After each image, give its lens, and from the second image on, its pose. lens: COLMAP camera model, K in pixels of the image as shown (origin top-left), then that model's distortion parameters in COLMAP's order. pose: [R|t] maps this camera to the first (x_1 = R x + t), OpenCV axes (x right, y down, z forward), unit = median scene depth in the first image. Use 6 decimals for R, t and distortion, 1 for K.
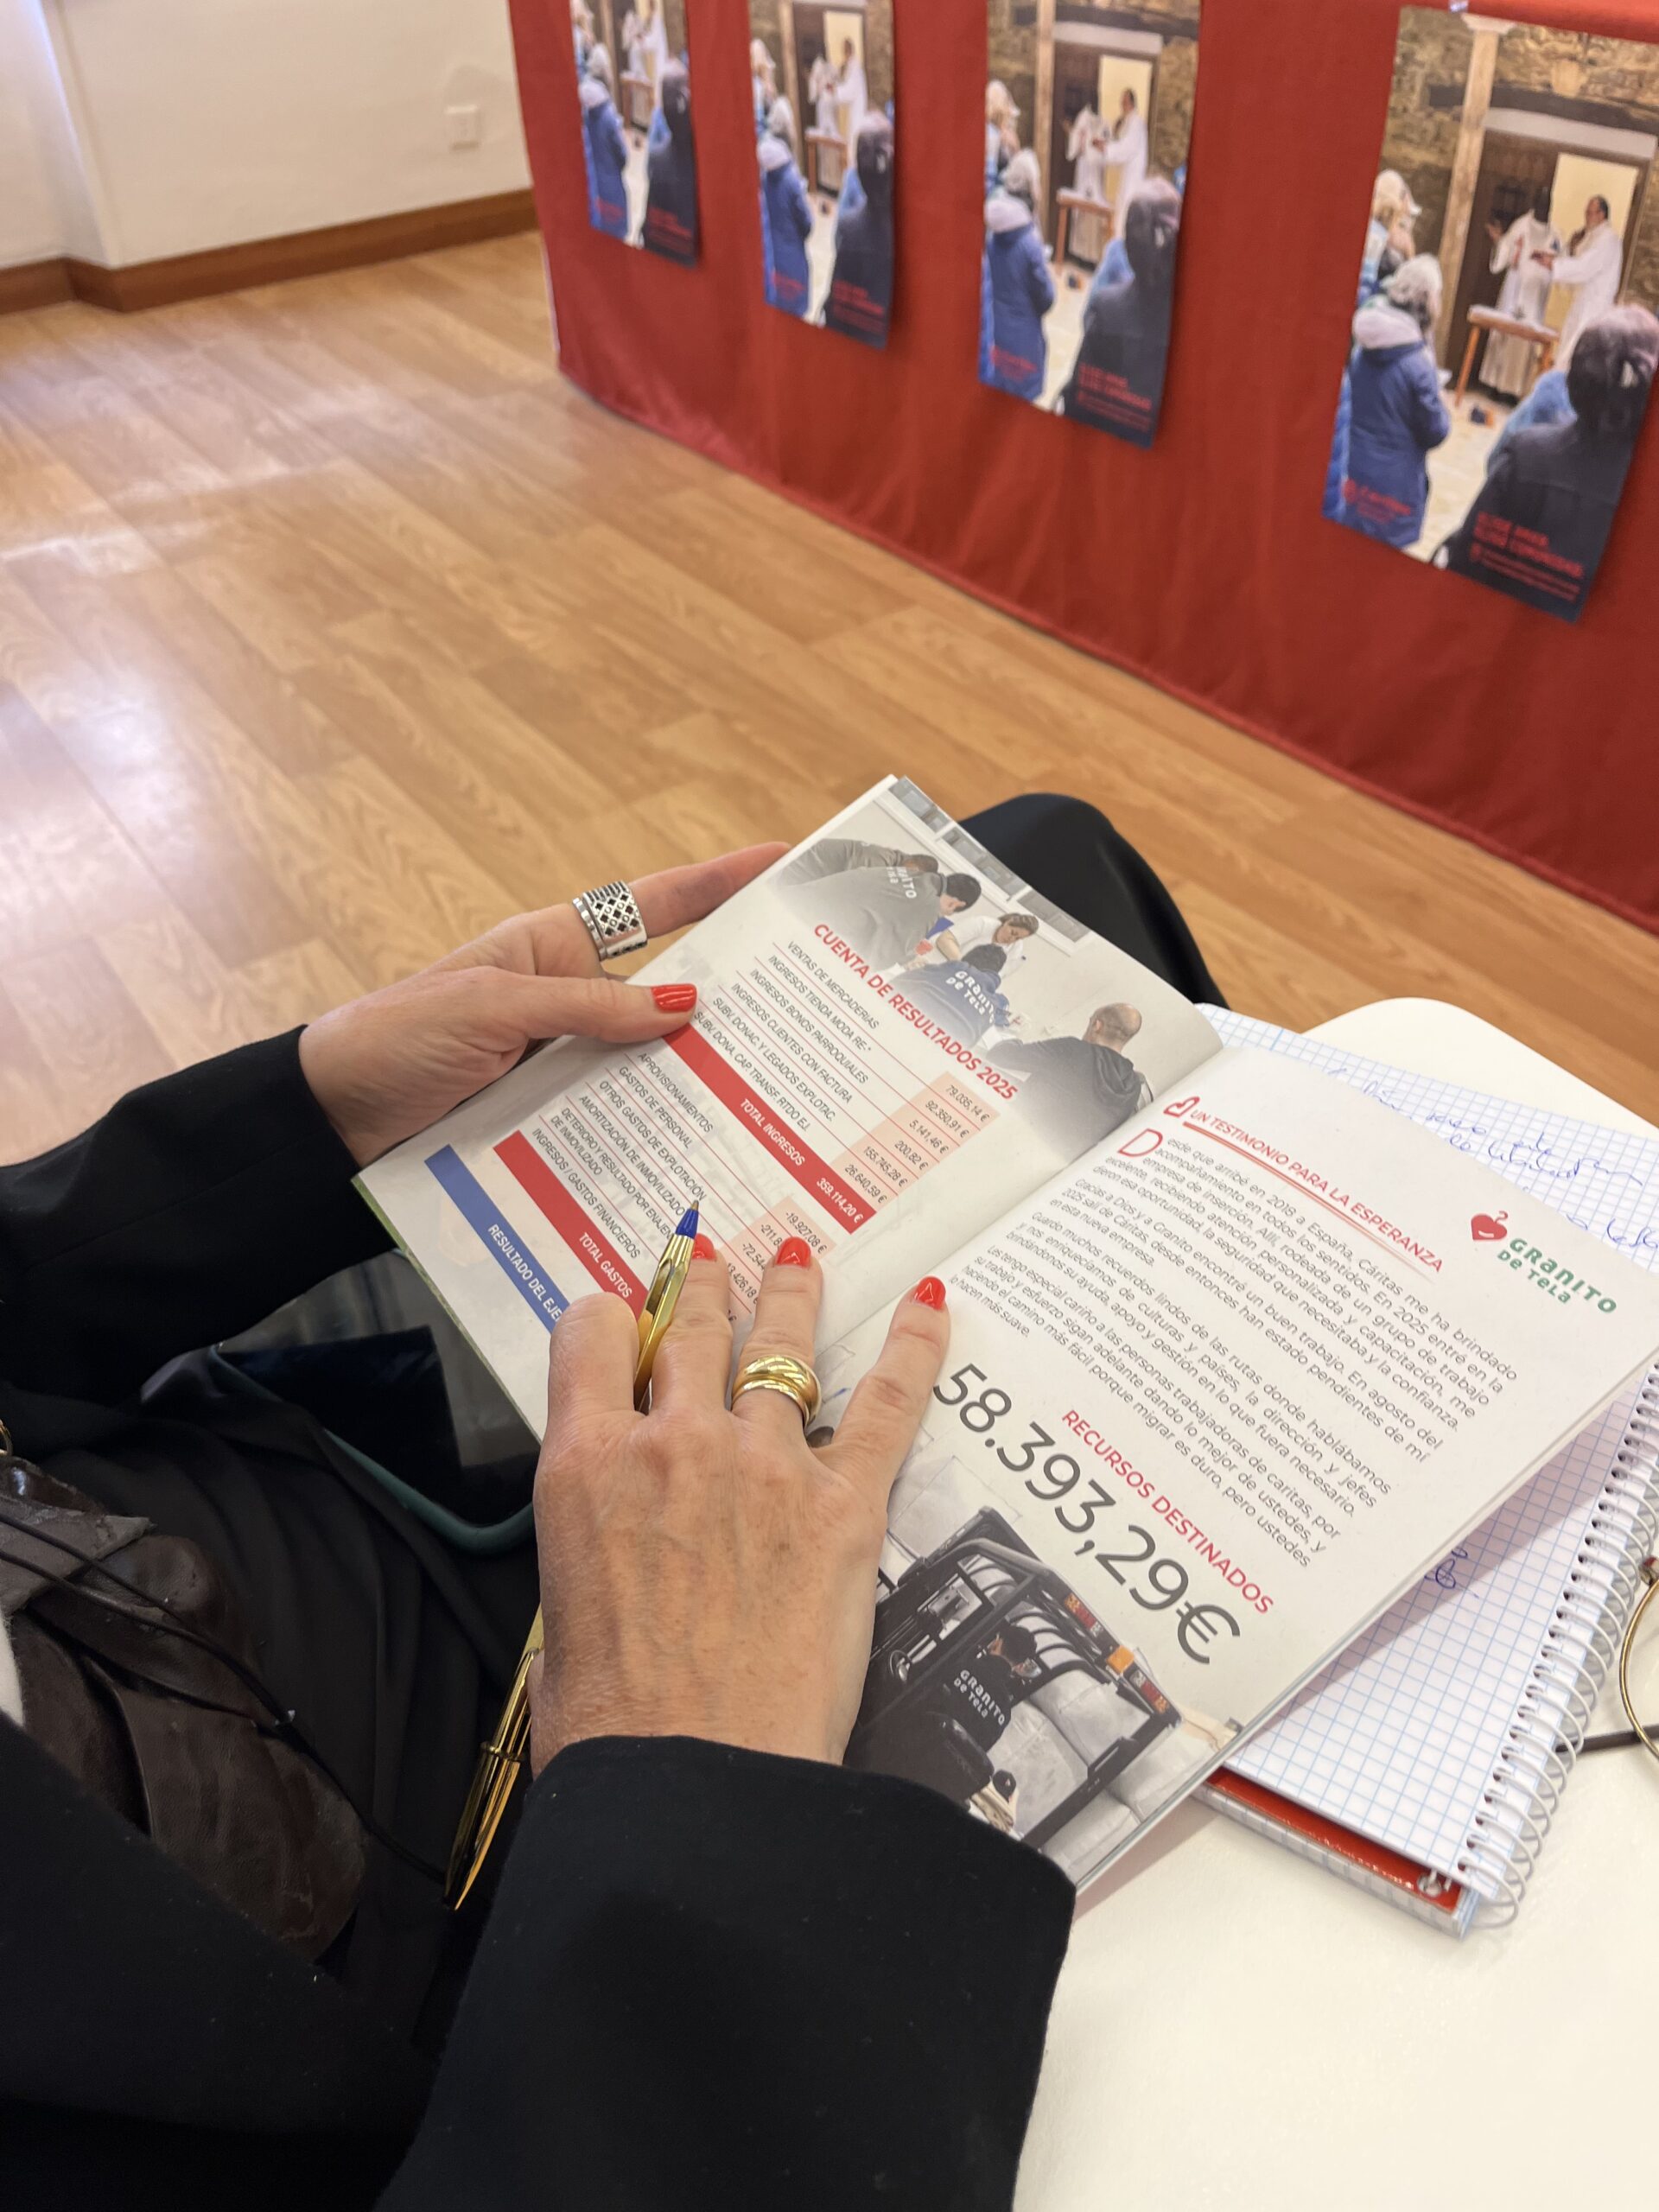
lens RADIAL K [[1689.2, 0, 848.3], [0, 1689.2, 1095.7], [0, 0, 1]] dist [0.067087, -0.116391]
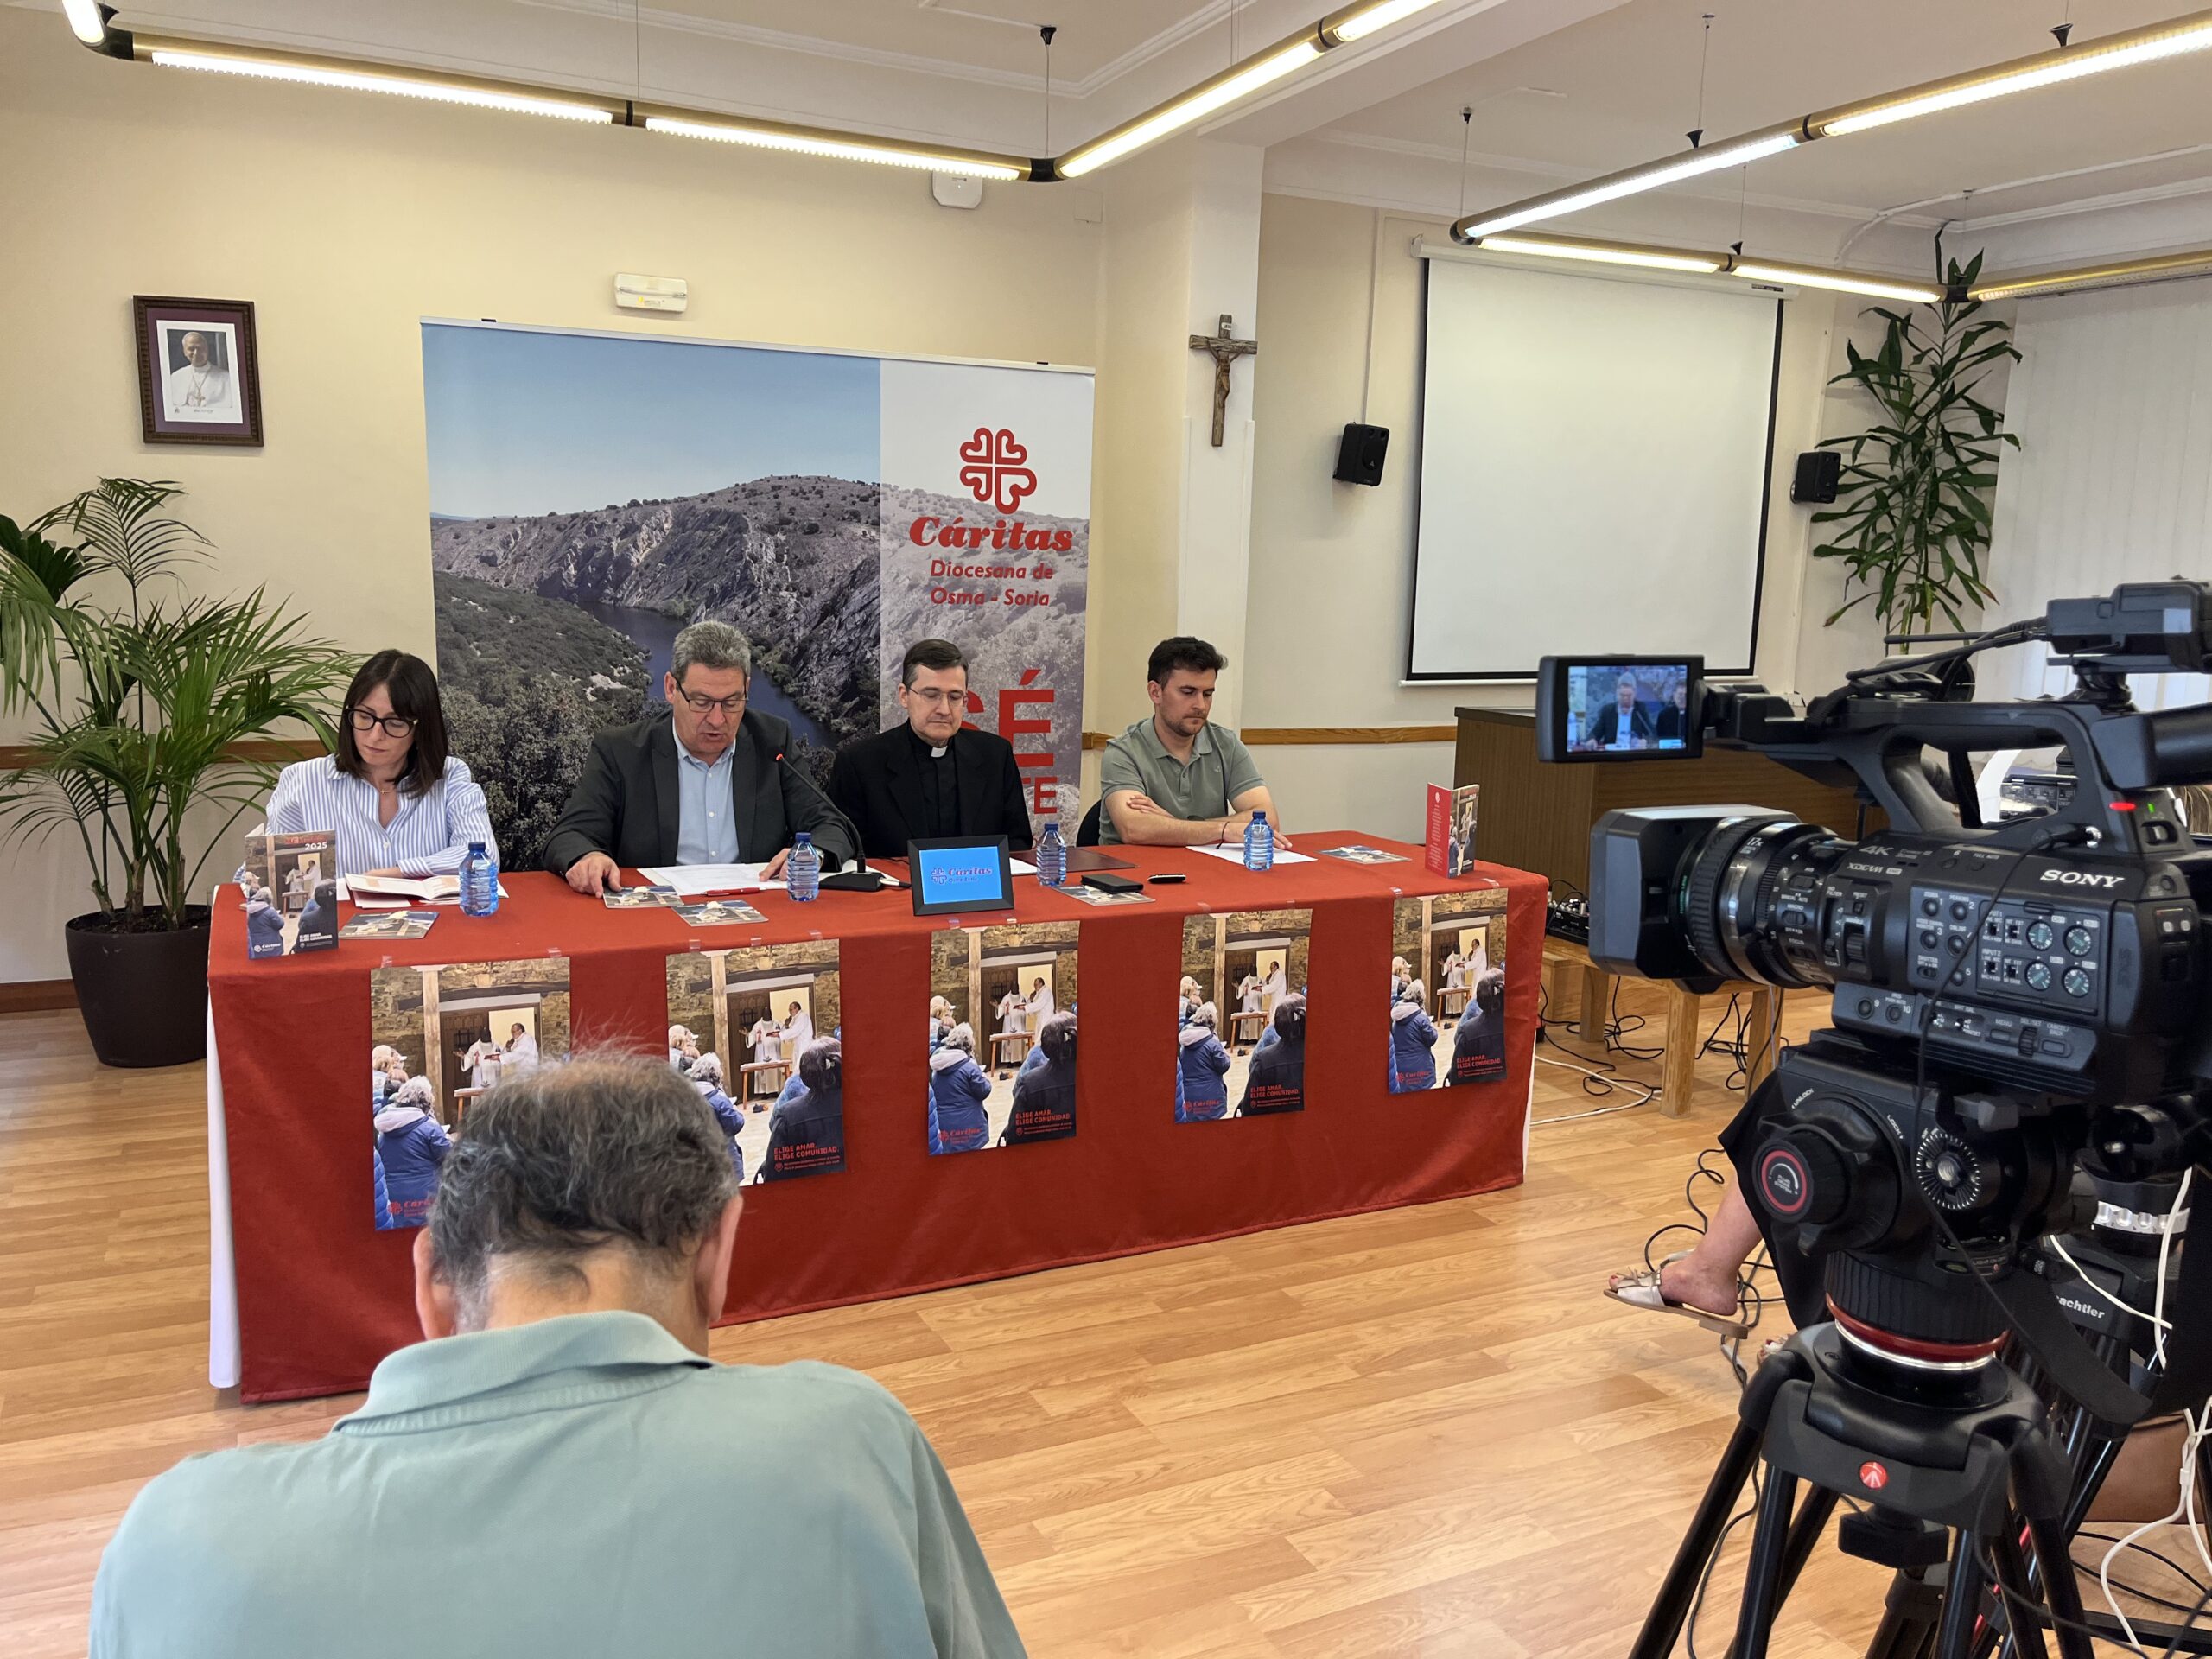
lens RADIAL K [[1642.7, 0, 1093.9], [0, 1642.7, 837.9], [0, 0, 1]] dist [0.084862, -0.142838]
pose [[0.153236, -0.108305, 0.982237, -1.569472], [0.609901, 0.792439, -0.007772, -0.622477], [-0.777521, 0.600258, 0.187486, 0.463736]]
